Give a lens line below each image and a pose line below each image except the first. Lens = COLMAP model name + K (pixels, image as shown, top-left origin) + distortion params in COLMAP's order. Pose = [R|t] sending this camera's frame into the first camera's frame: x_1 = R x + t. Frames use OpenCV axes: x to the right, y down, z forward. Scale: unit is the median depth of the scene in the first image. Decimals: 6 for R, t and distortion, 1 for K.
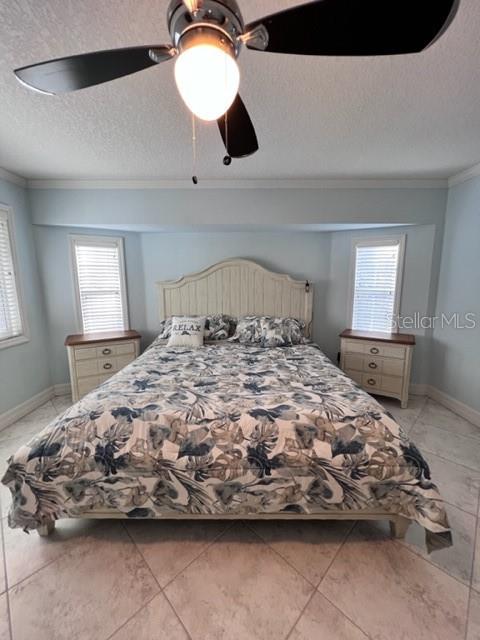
lens RADIAL K [[255.9, 0, 240.3], [0, 255.9, 321.1], [0, 0, 1]] dist [-0.001523, 0.000068]
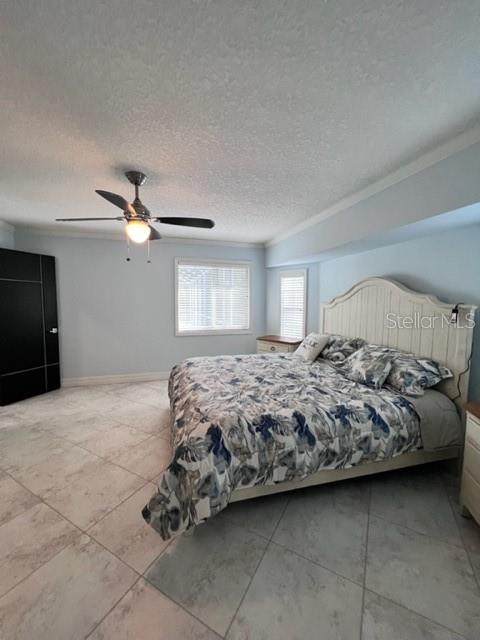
lens RADIAL K [[255.9, 0, 239.3], [0, 255.9, 319.1], [0, 0, 1]] dist [-0.001523, 0.000068]
pose [[0.268335, 0.078025, -0.960161, 0.738151], [-0.152986, 0.987517, 0.037493, -0.066126], [0.951100, 0.136830, 0.276922, 0.341769]]
